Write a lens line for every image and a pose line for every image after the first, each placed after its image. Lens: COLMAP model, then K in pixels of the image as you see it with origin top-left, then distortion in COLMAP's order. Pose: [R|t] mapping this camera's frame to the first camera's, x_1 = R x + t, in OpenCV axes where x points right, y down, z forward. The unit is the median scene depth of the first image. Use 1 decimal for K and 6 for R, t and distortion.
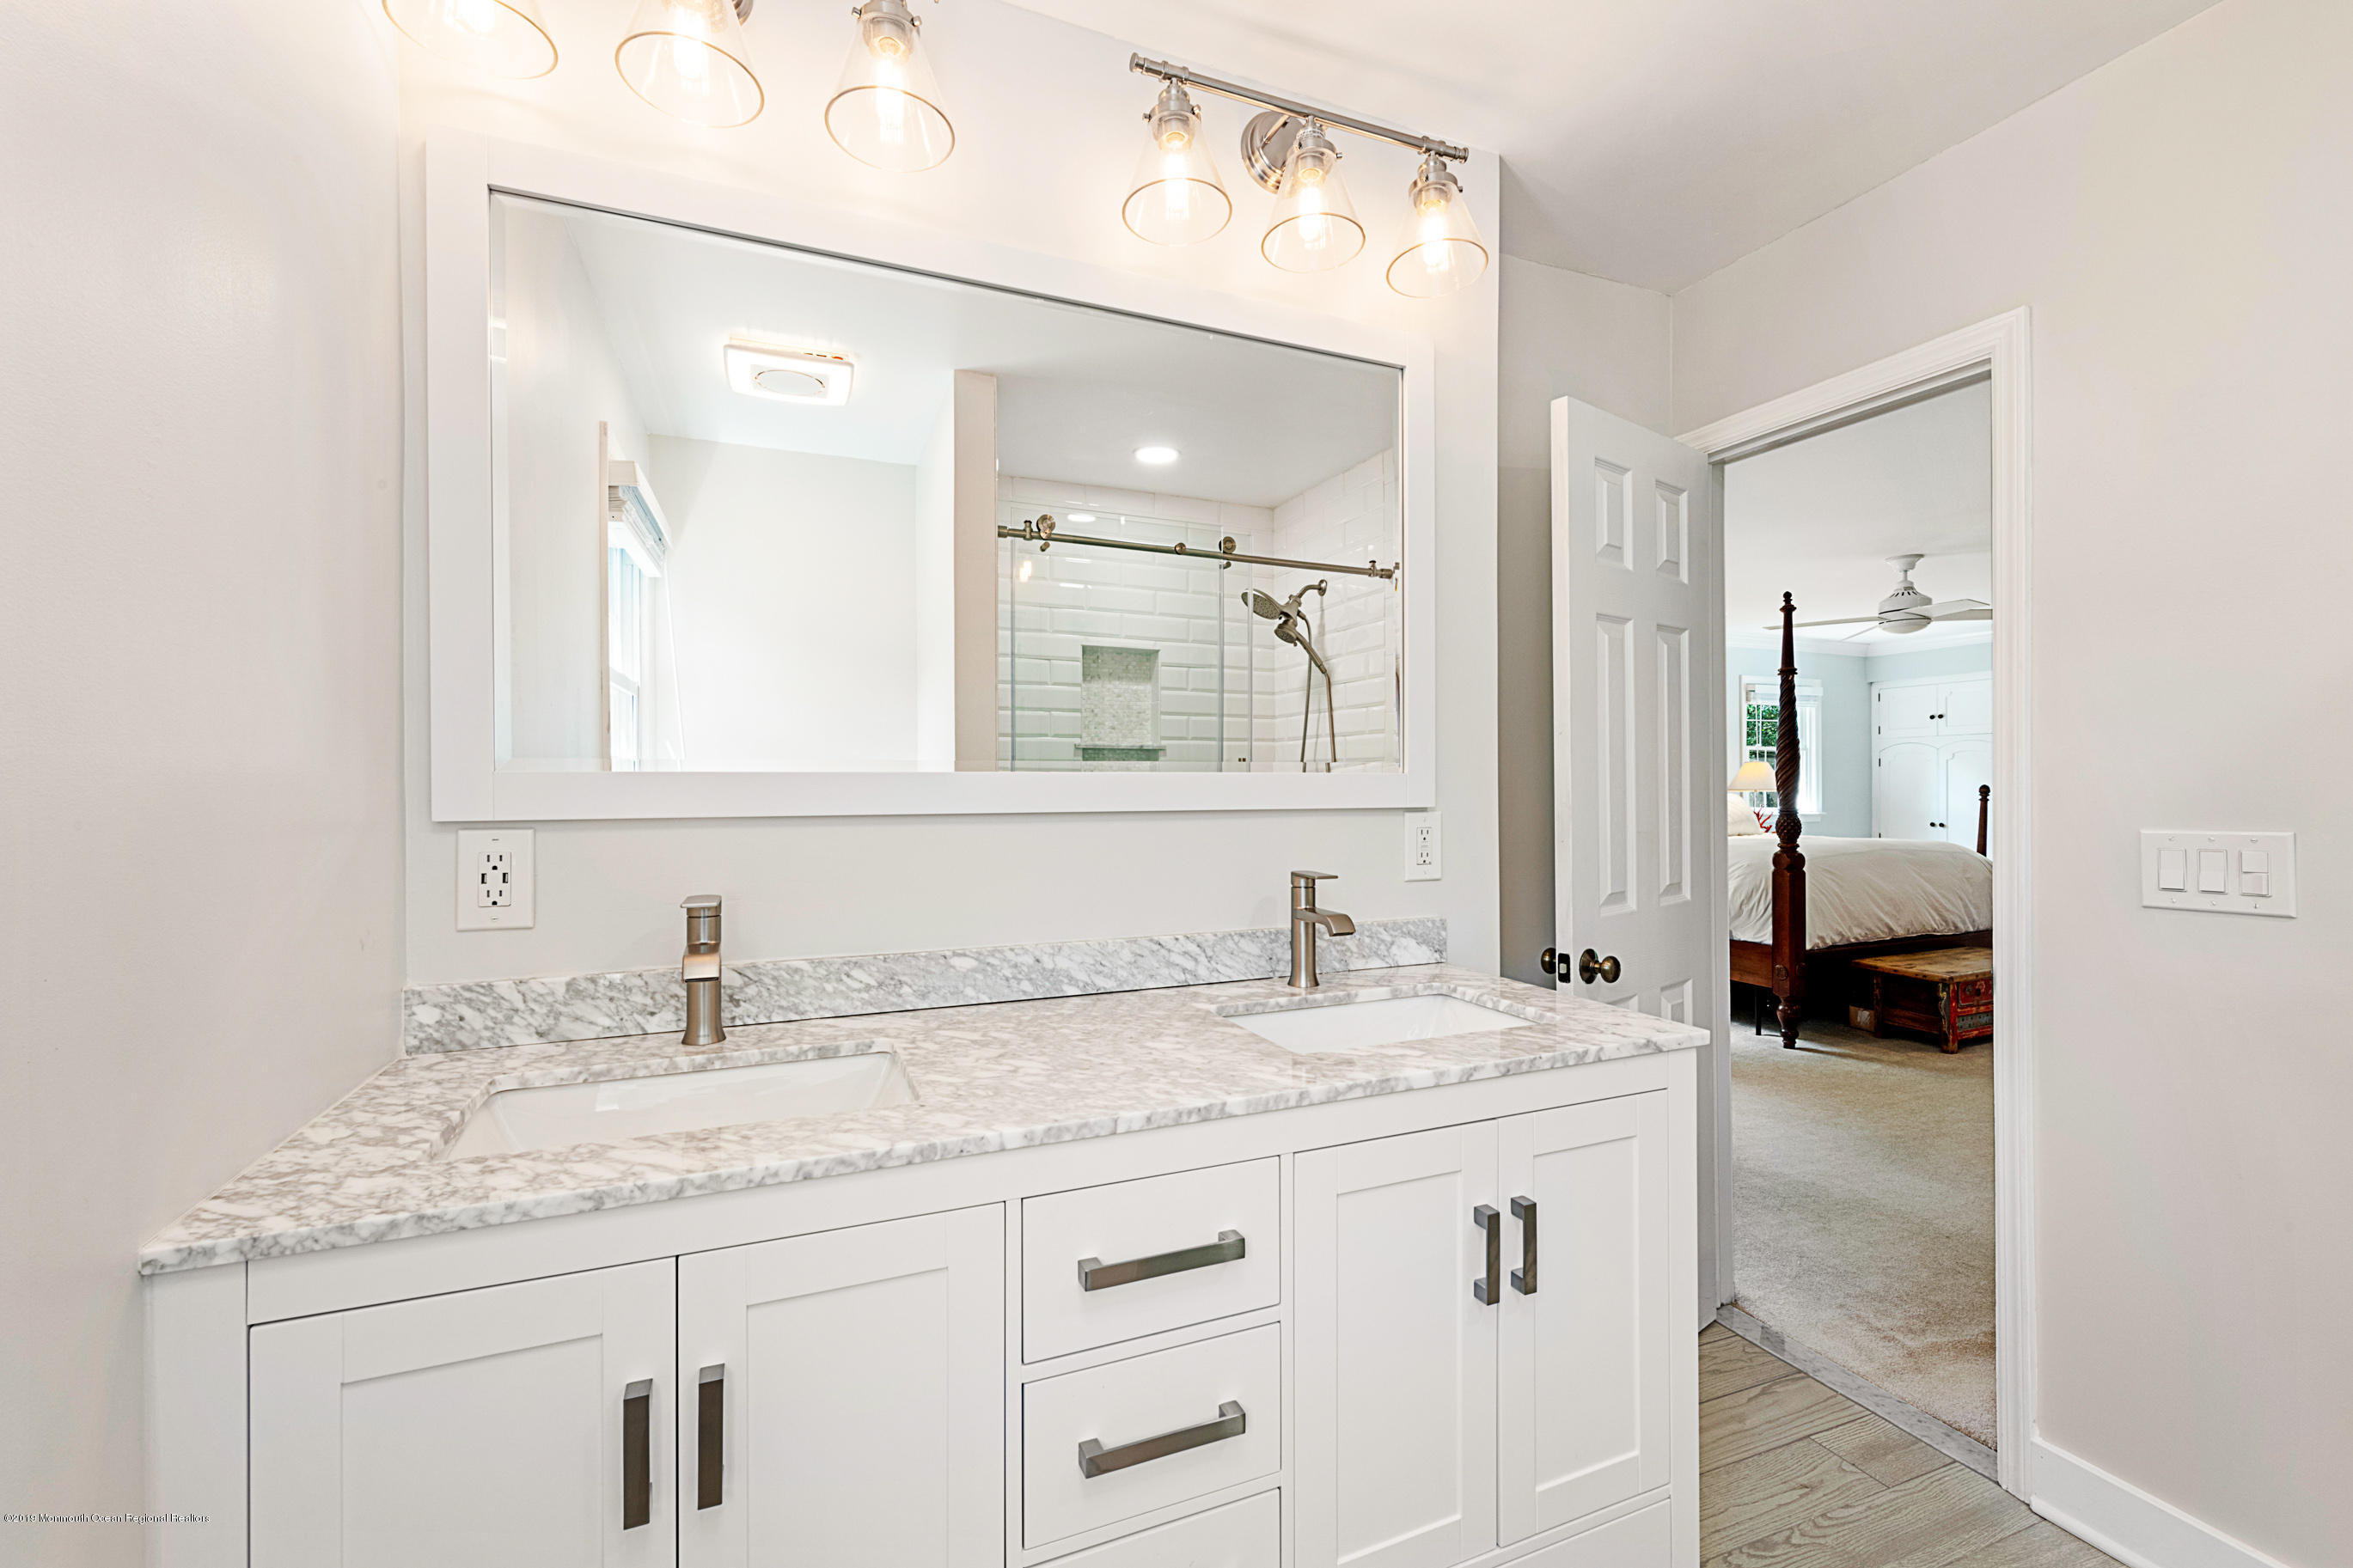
lens RADIAL K [[986.9, 0, 1177.2], [0, 986.9, 777.1], [0, 0, 1]] dist [0.001492, -0.000170]
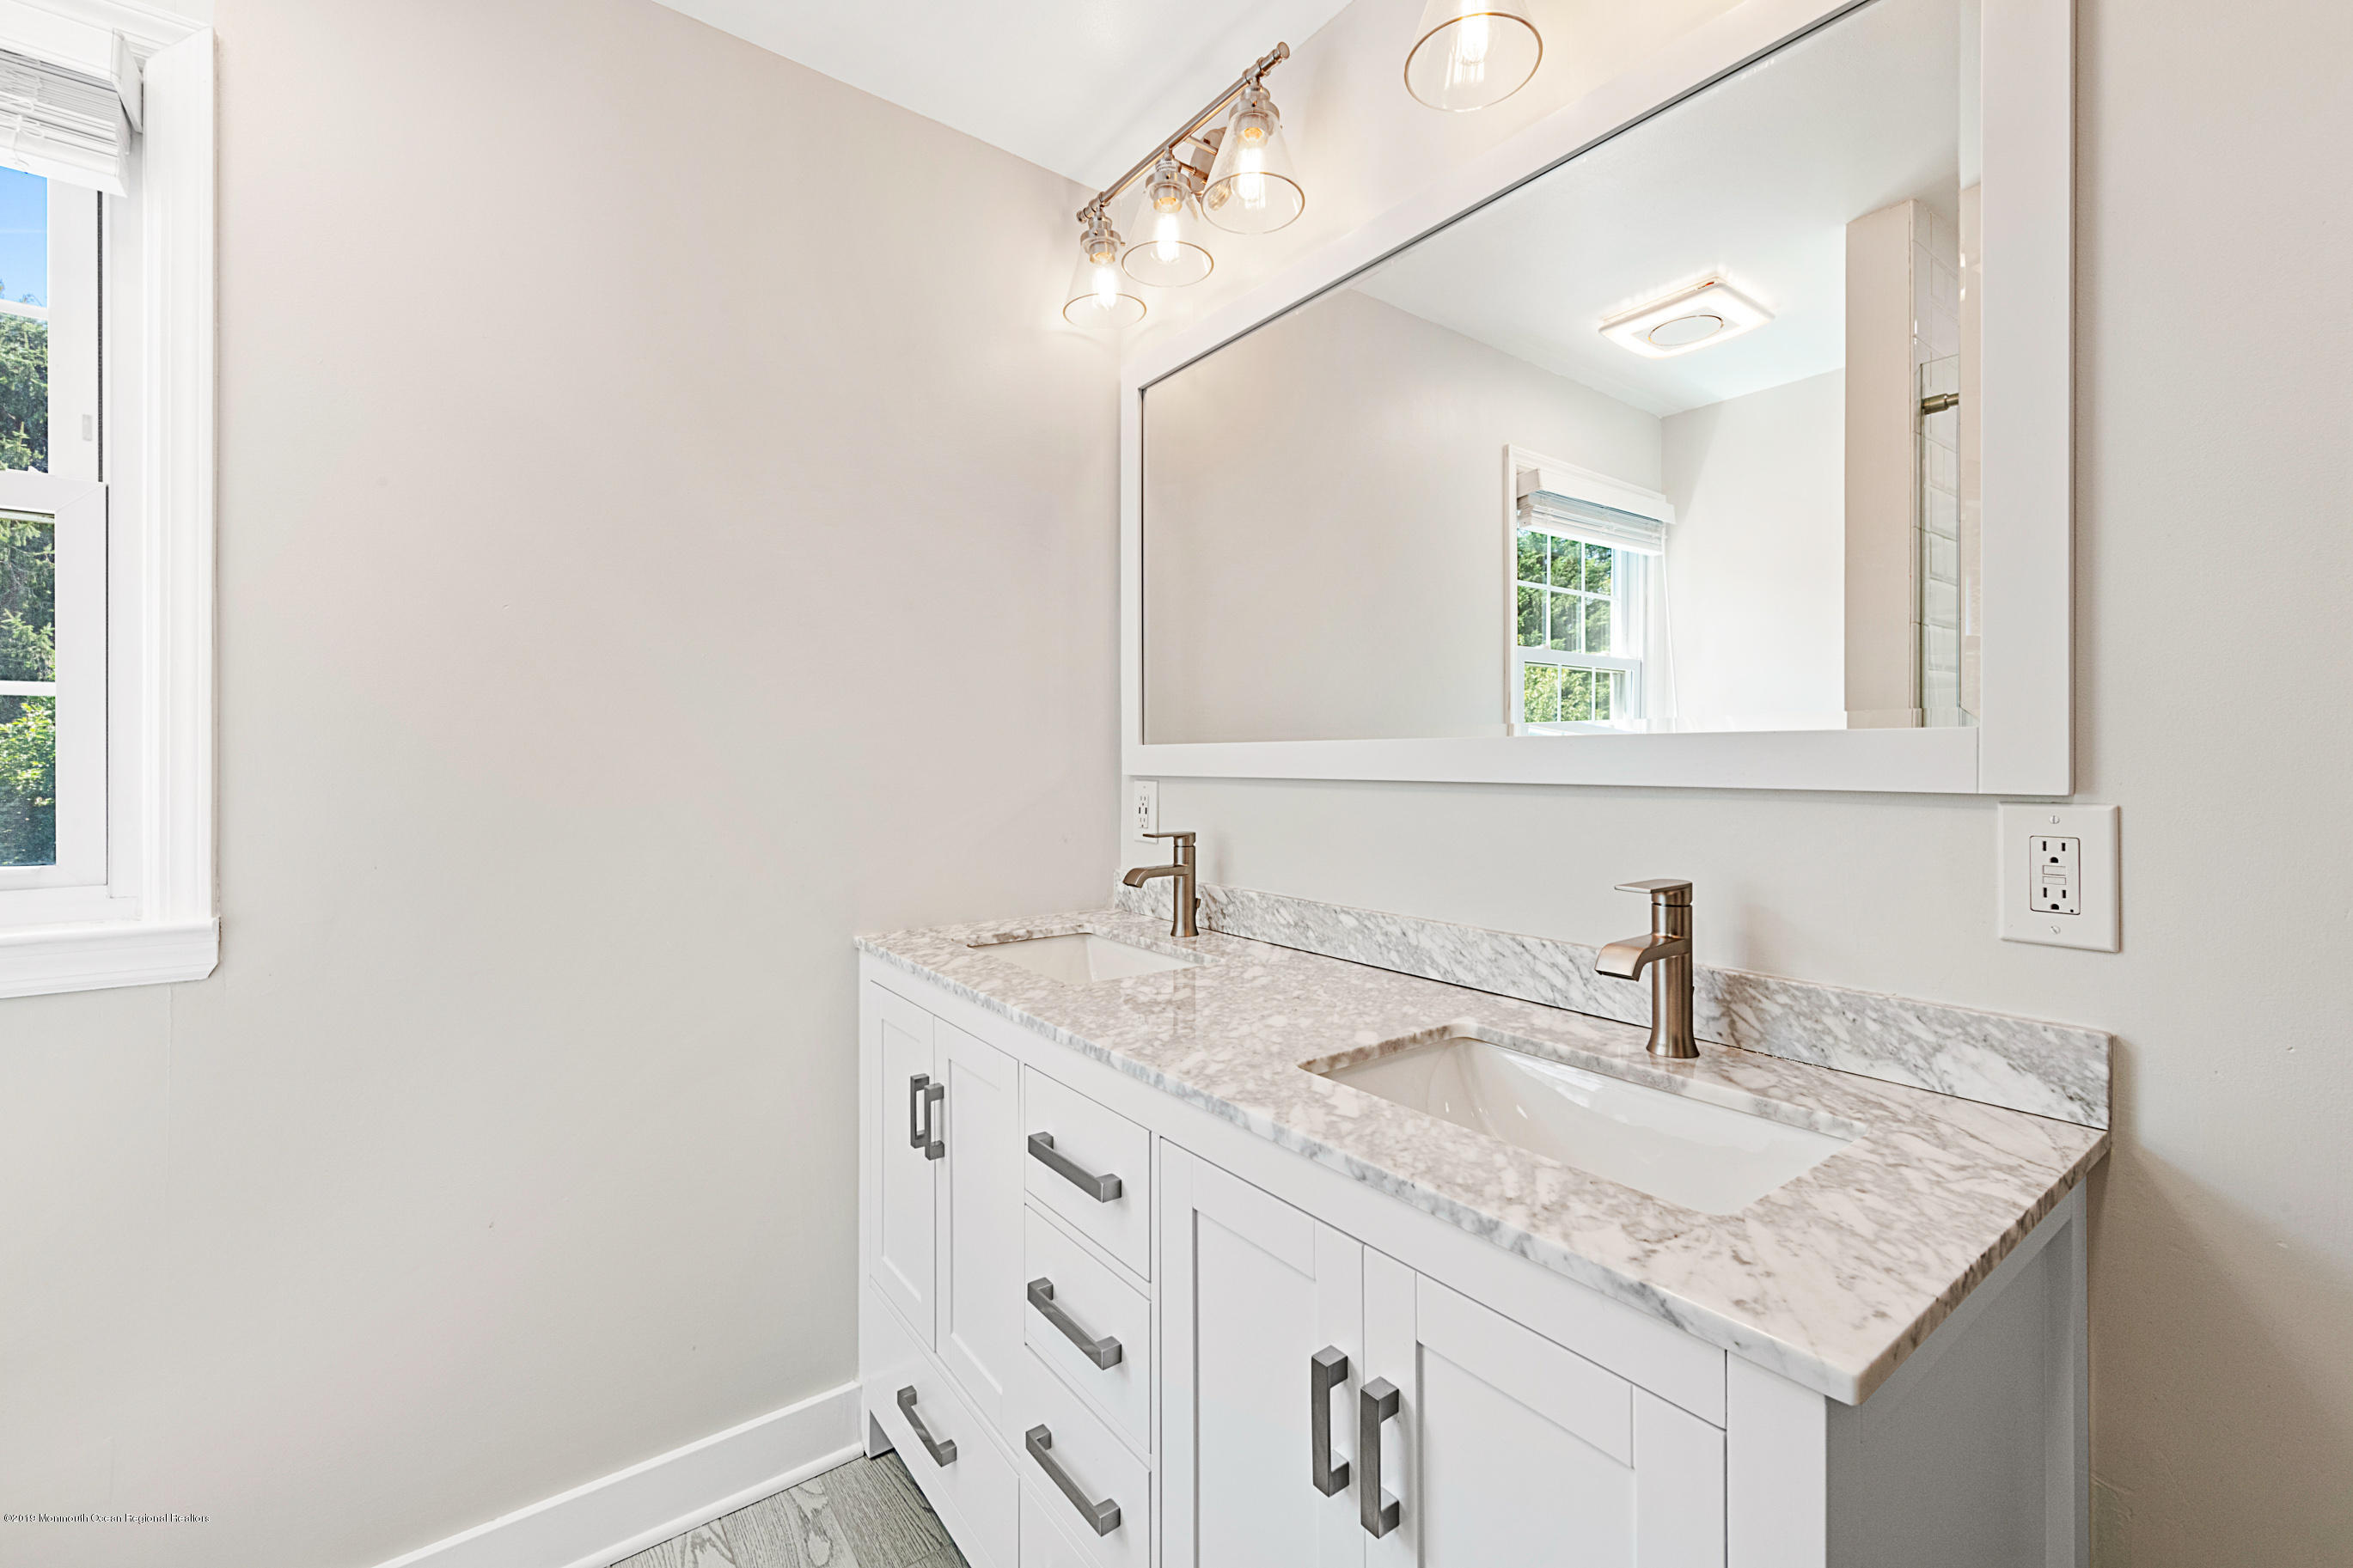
lens RADIAL K [[976.5, 0, 1204.3], [0, 976.5, 764.2], [0, 0, 1]] dist [0.001914, -0.000045]
pose [[0.253825, 0.007467, -0.967221, 0.758269], [0.005938, 0.999939, 0.009278, 0.010405], [0.967232, -0.008098, 0.253765, 0.590204]]
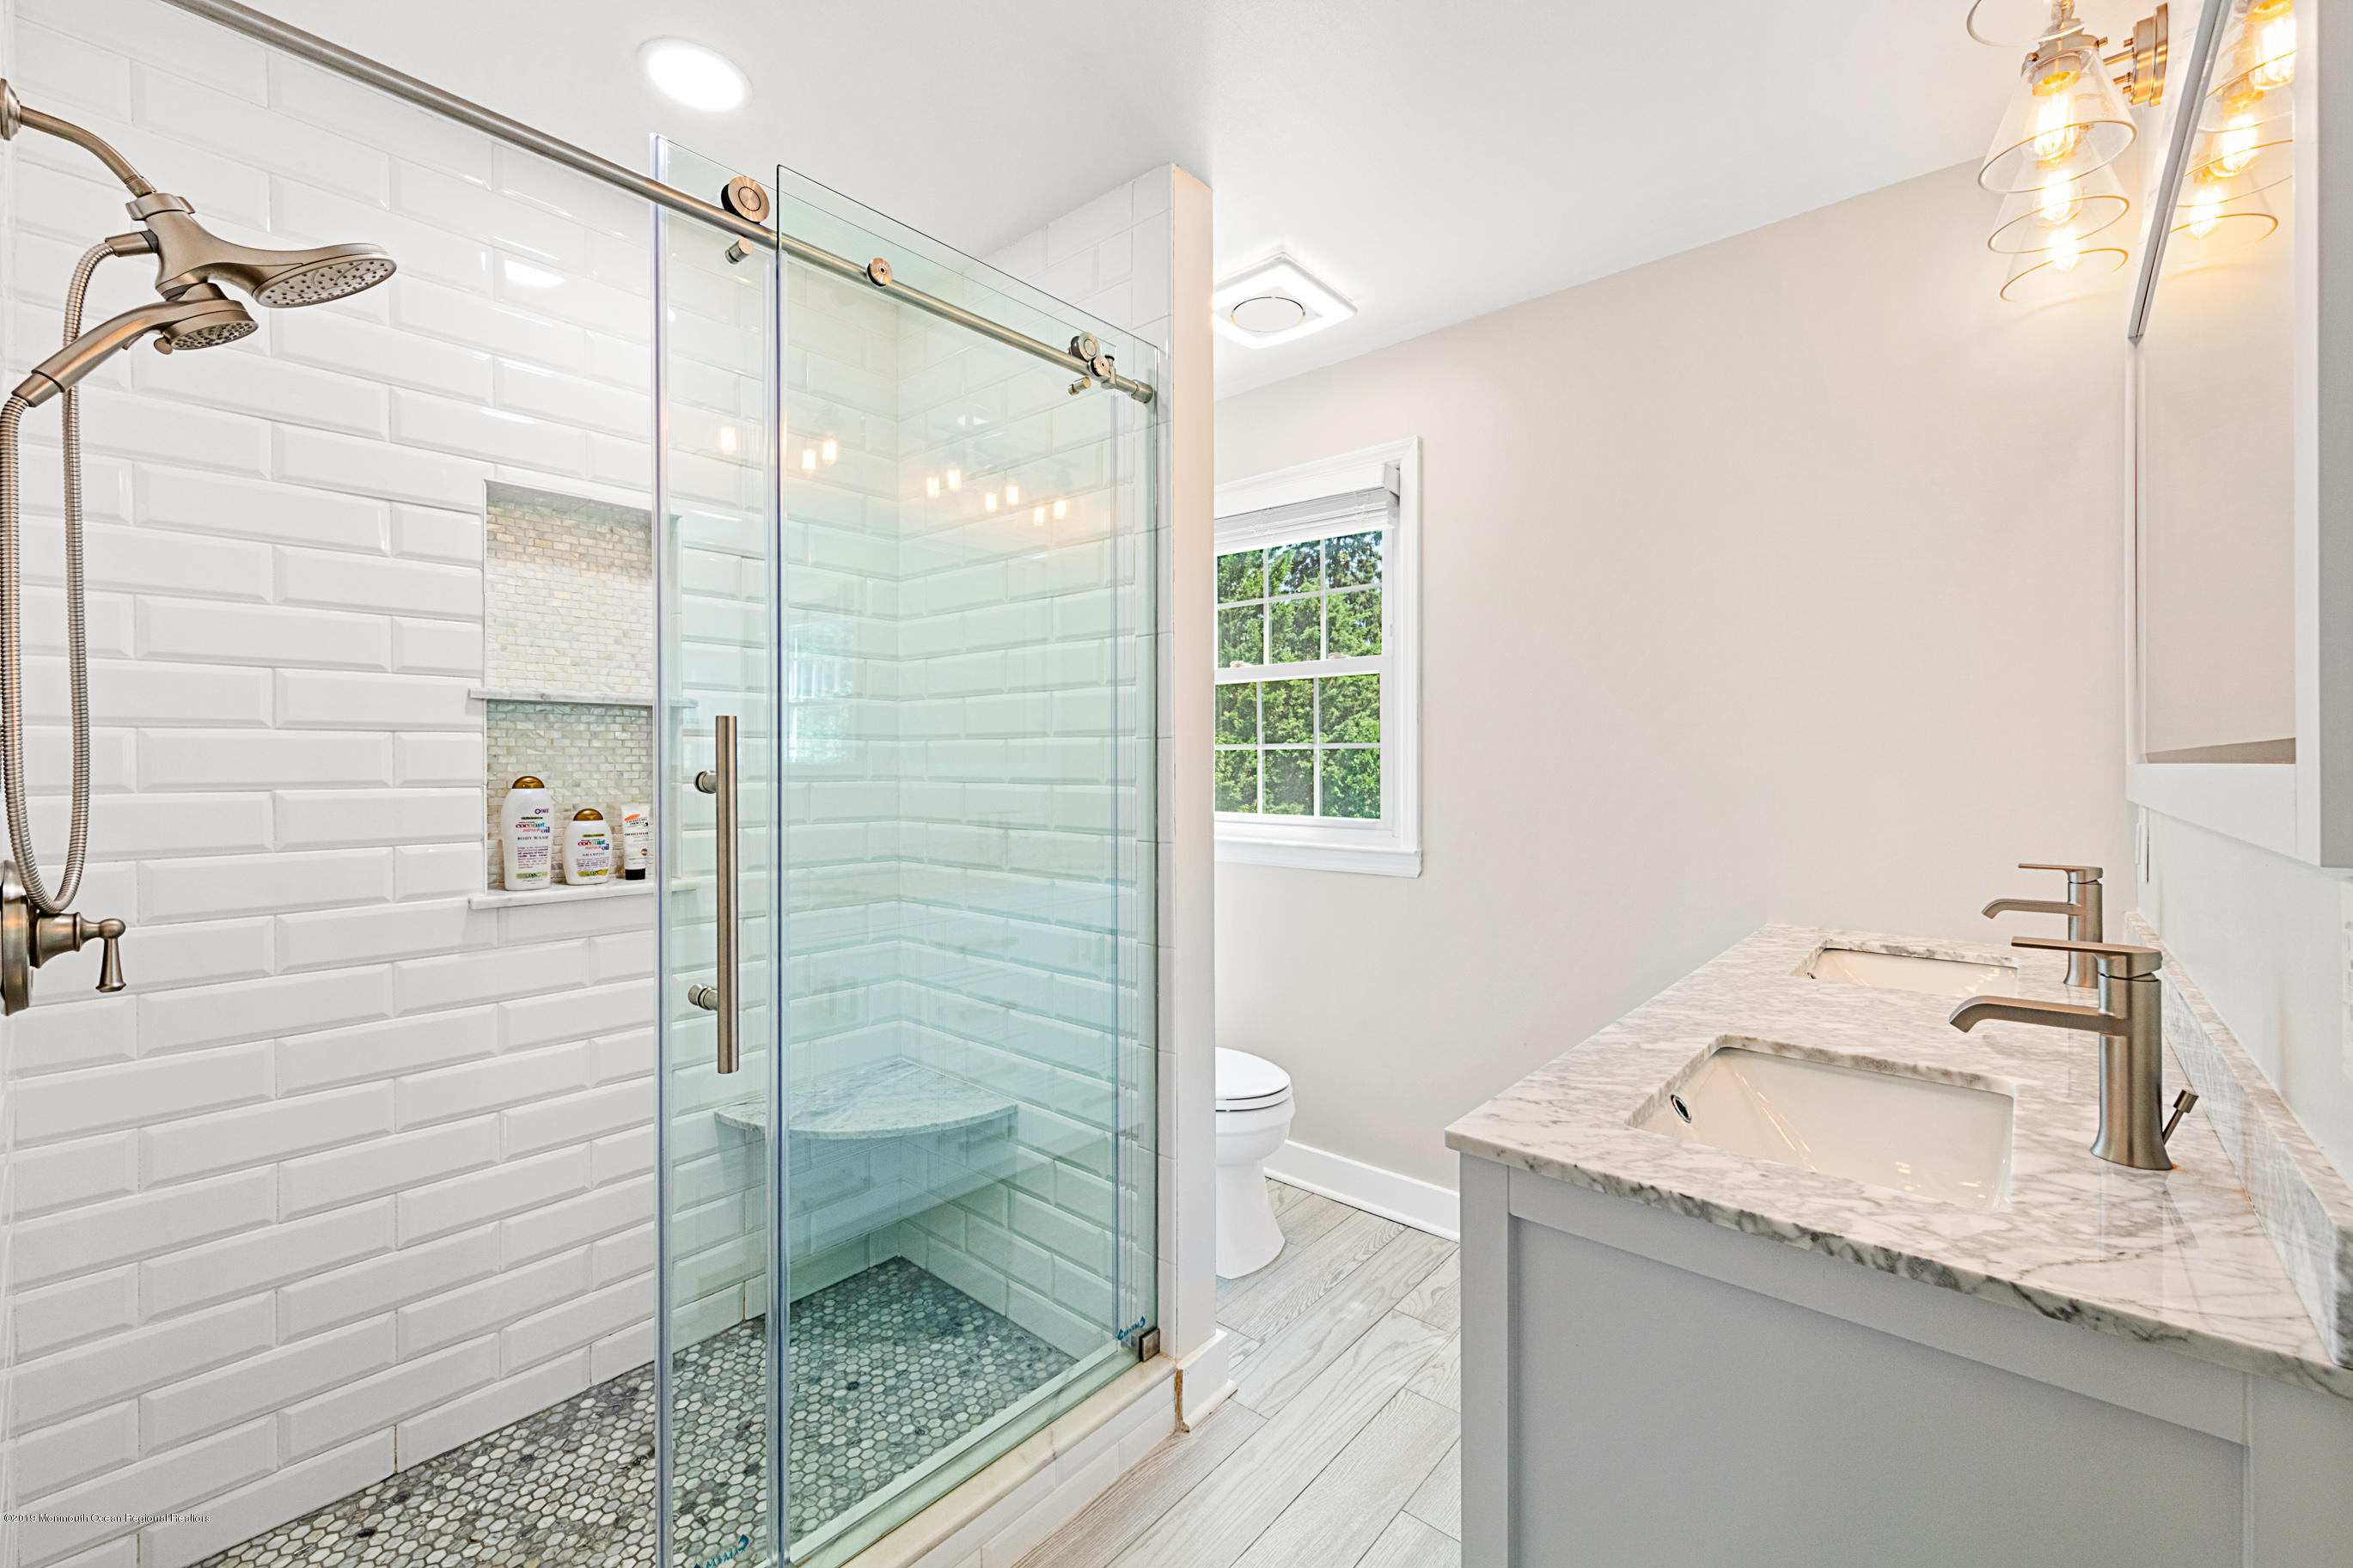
lens RADIAL K [[986.9, 0, 1177.2], [0, 986.9, 777.1], [0, 0, 1]] dist [0.001492, -0.000170]
pose [[-0.898491, 0.010364, -0.438870, 0.927225], [0.007720, 0.999940, 0.007808, -0.007066], [0.438924, 0.003627, -0.898517, 1.417753]]
